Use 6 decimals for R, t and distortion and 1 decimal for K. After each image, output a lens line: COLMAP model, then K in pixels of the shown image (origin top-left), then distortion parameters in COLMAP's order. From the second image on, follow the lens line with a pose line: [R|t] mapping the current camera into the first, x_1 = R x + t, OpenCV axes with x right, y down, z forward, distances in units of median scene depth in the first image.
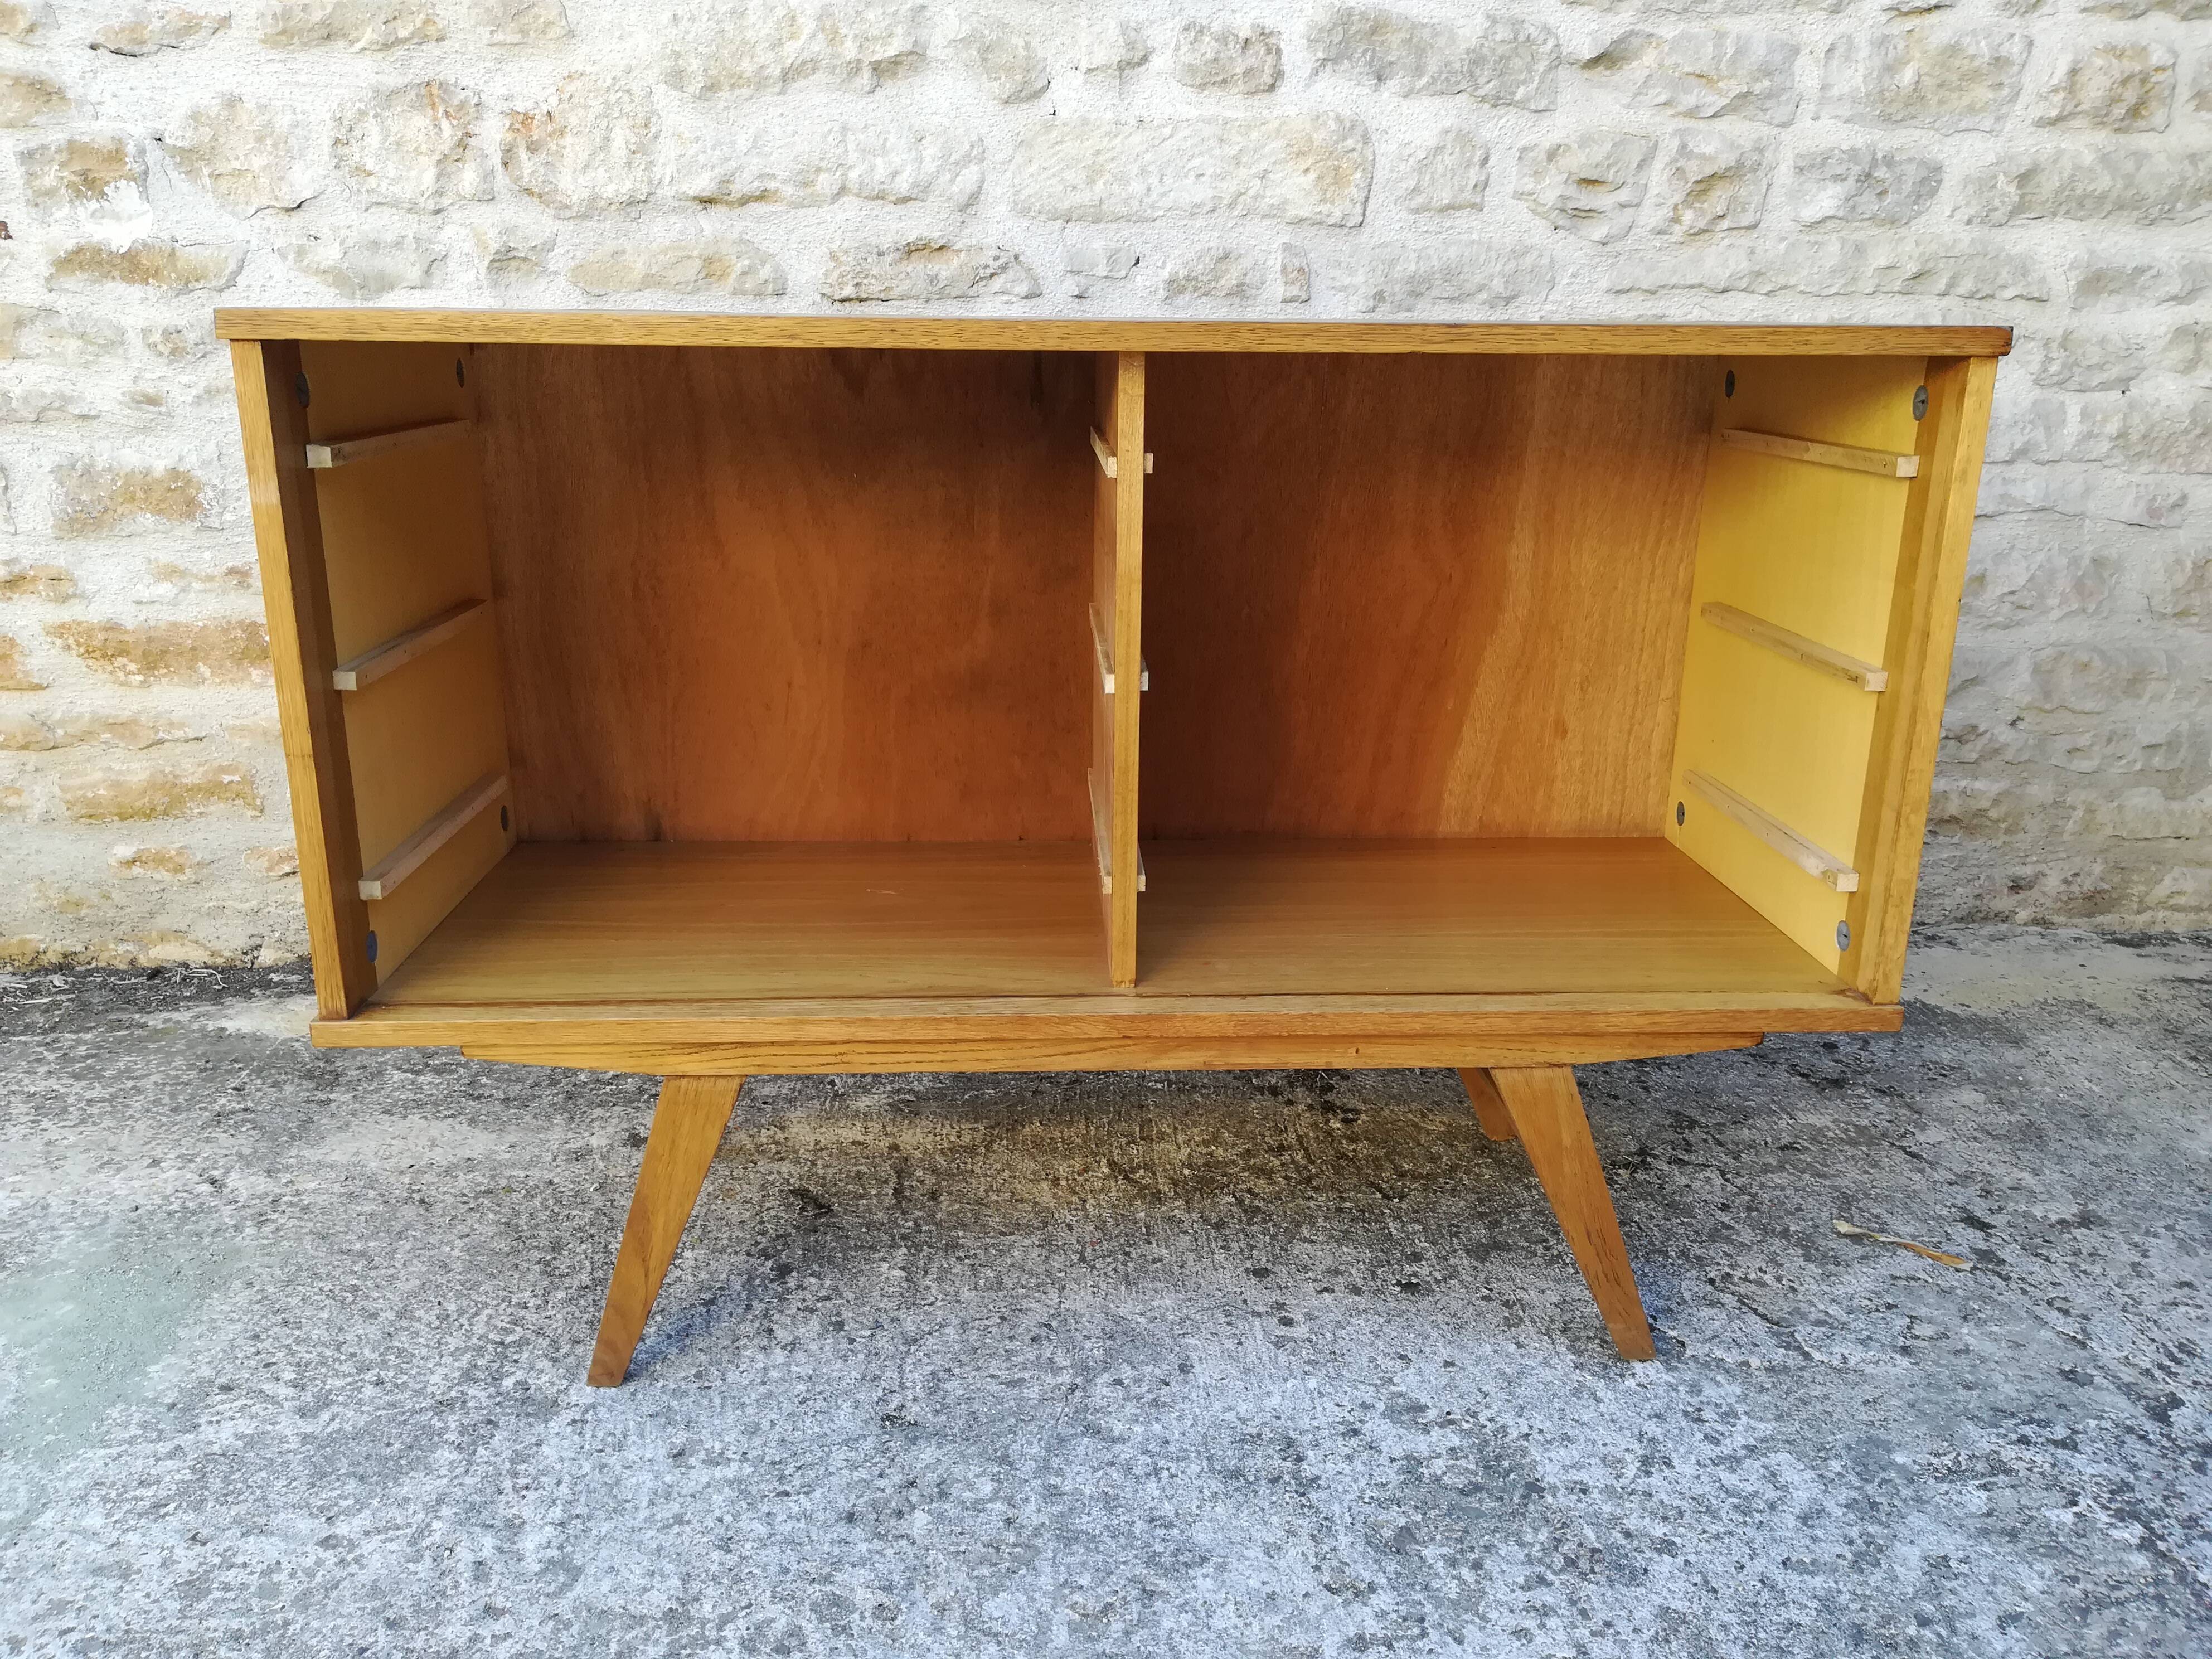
lens RADIAL K [[1731.7, 0, 1114.4], [0, 1731.7, 839.9], [0, 0, 1]] dist [0.044152, -0.067376]
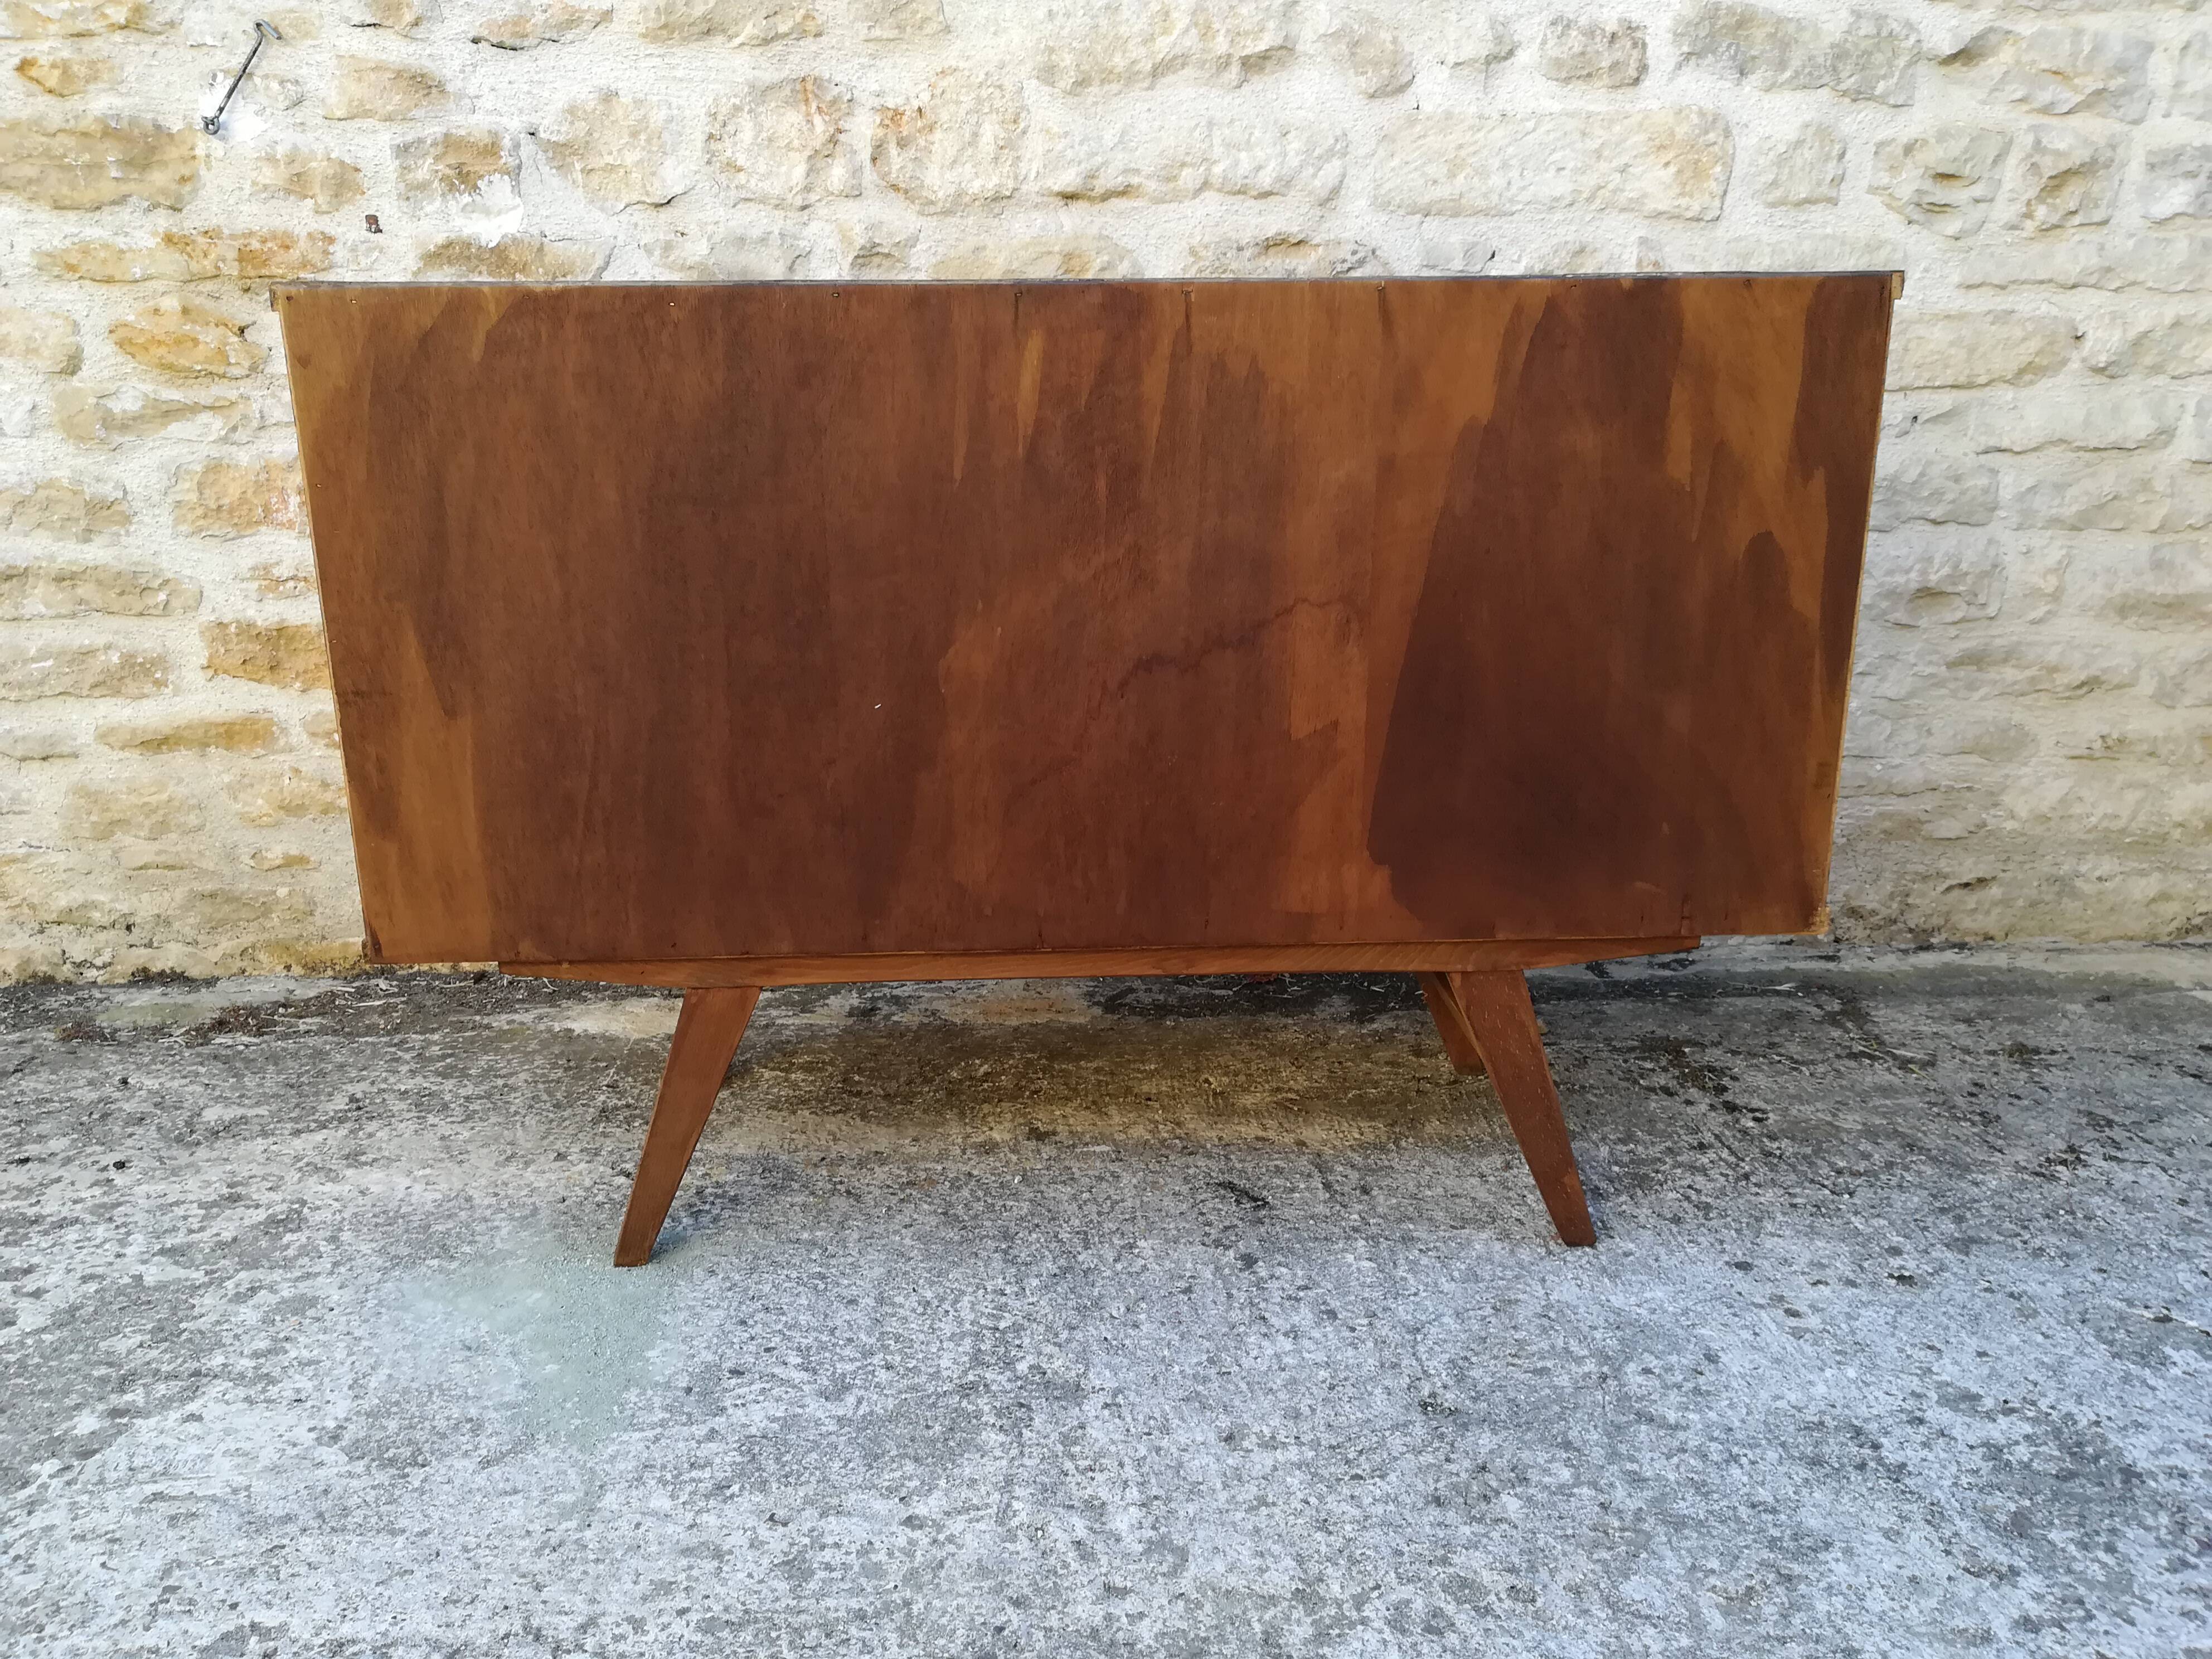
lens RADIAL K [[1731.7, 0, 1111.1], [0, 1731.7, 844.2], [0, 0, 1]] dist [0.044152, -0.067376]
pose [[0.999982, 0.000249, -0.006000, -0.213415], [-0.000424, 0.999571, -0.029273, 0.034712], [0.005990, 0.029275, 0.999553, 0.014639]]
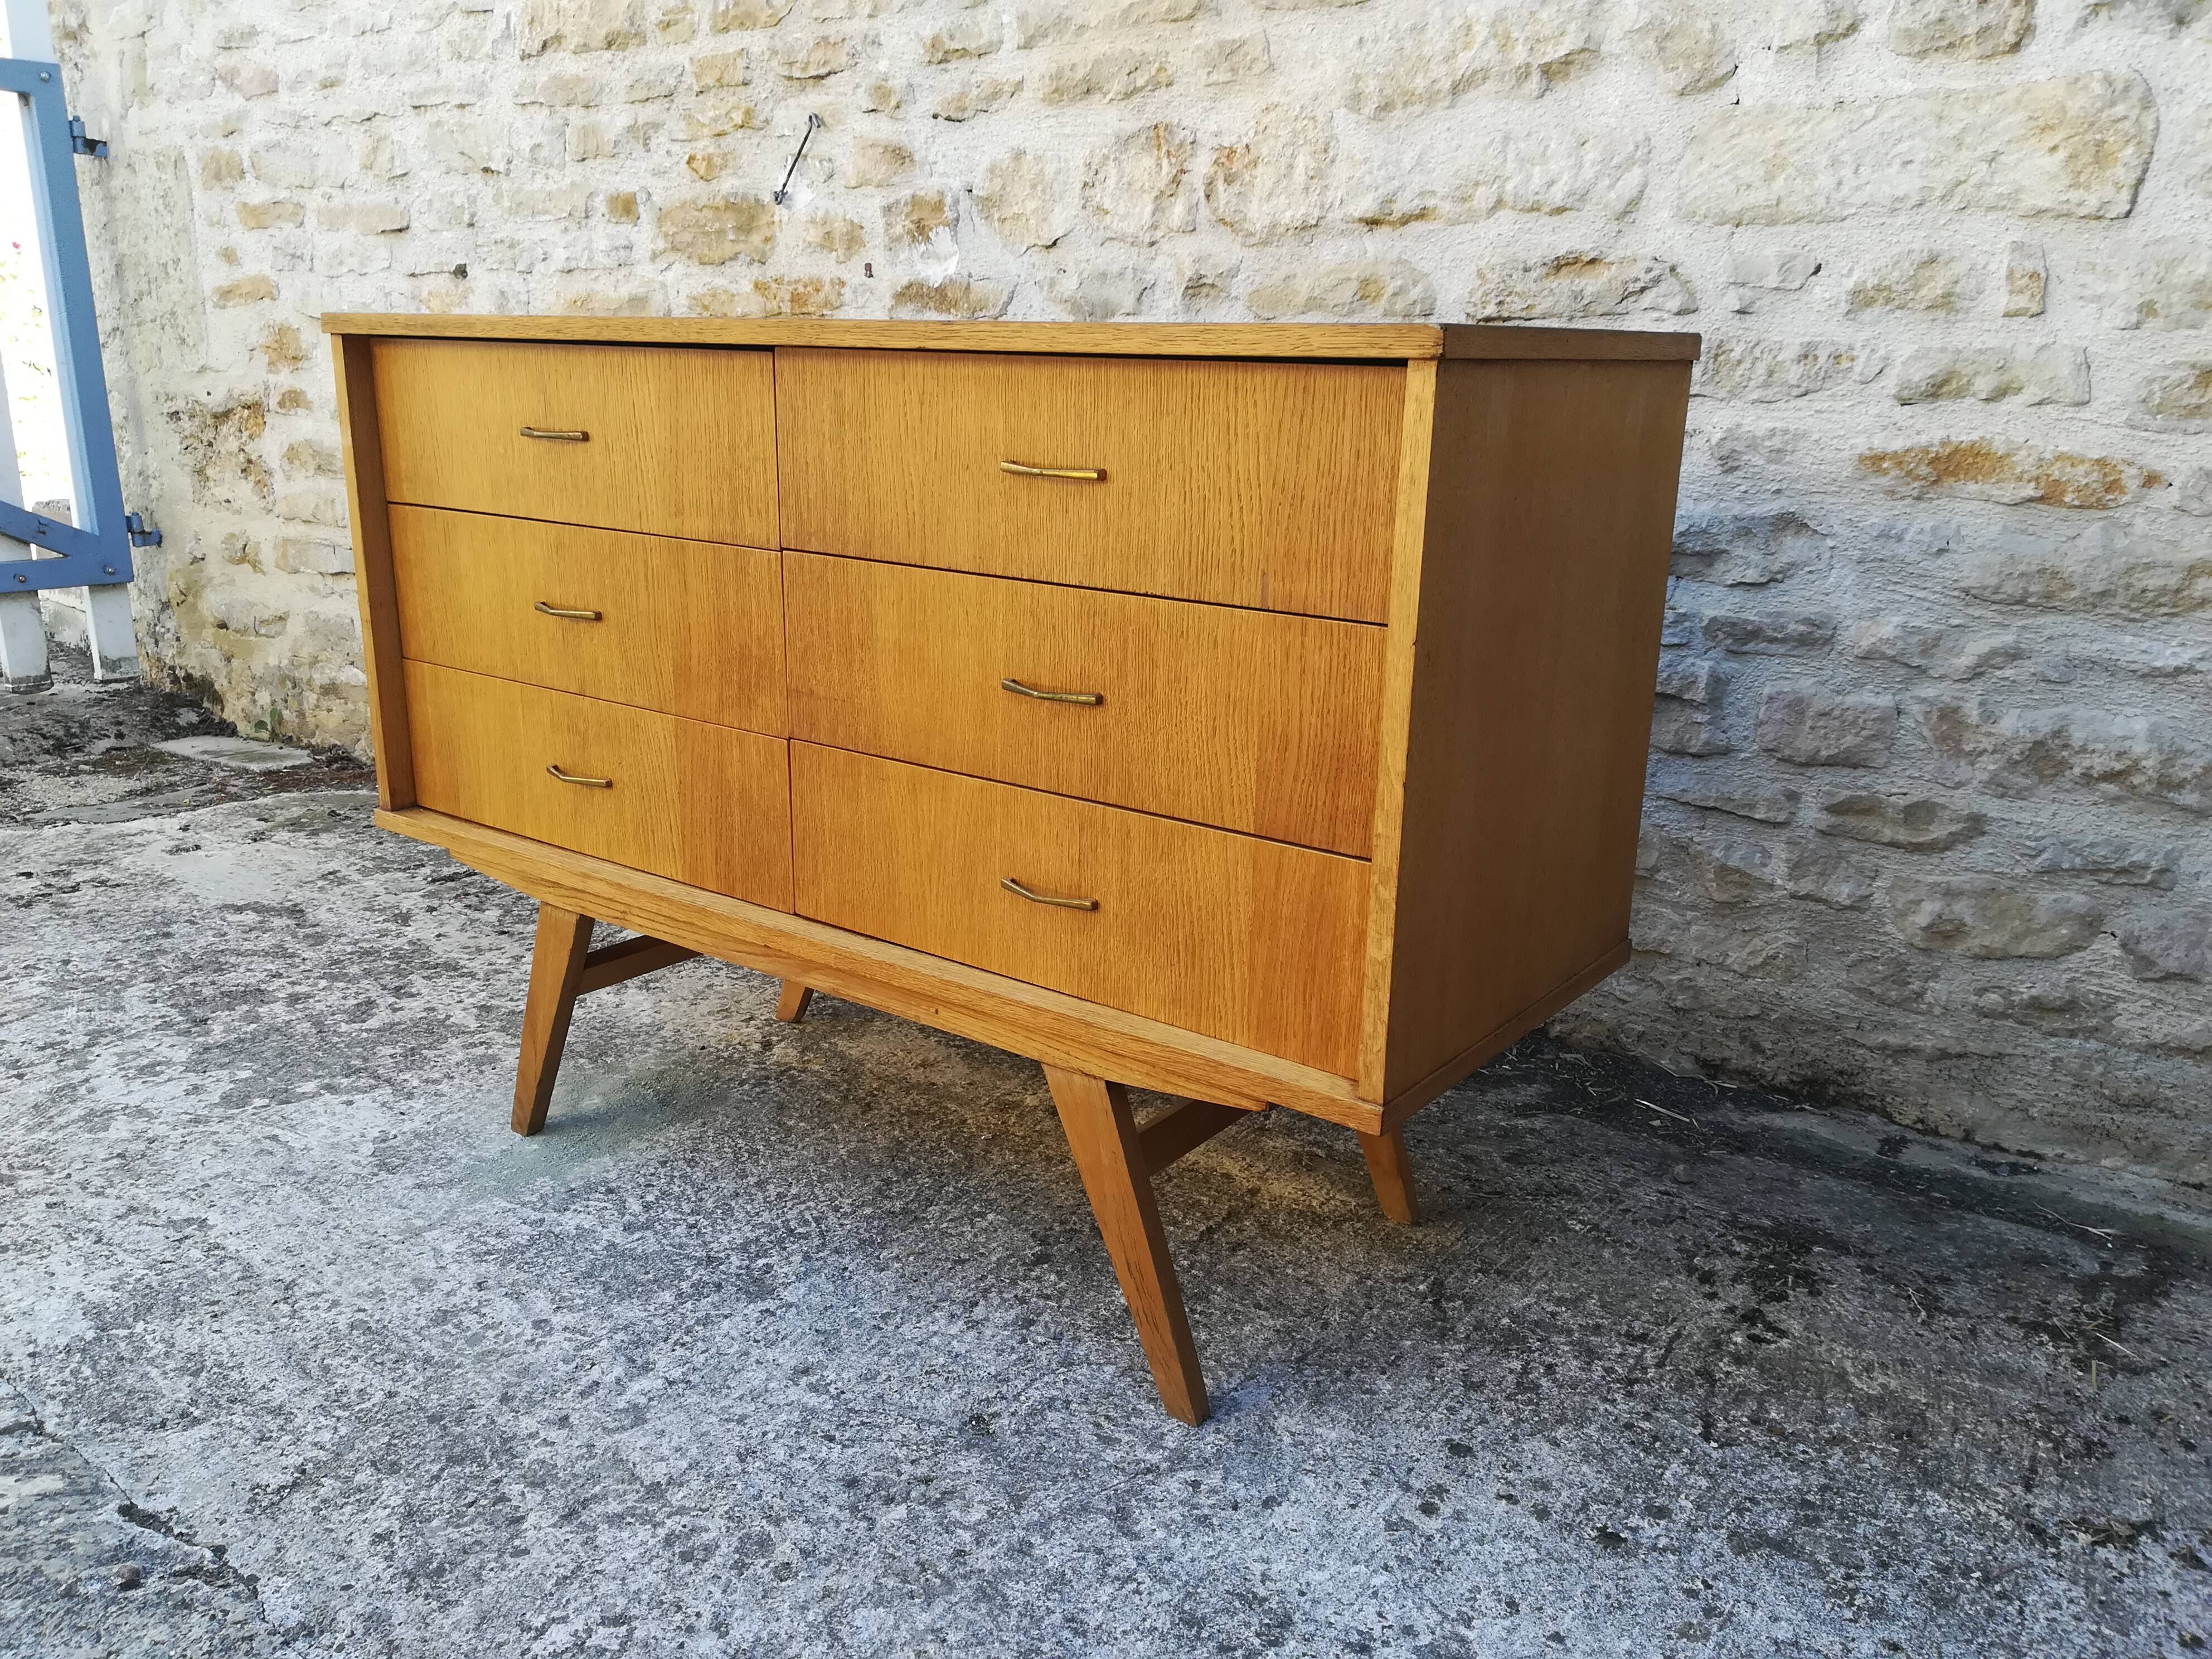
lens RADIAL K [[1731.7, 0, 1104.9], [0, 1731.7, 844.2], [0, 0, 1]] dist [0.044152, -0.067376]
pose [[0.764421, 0.177515, -0.619797, 0.342873], [-0.196258, 0.979794, 0.038568, -0.029224], [0.614120, 0.092158, 0.783813, 0.168887]]
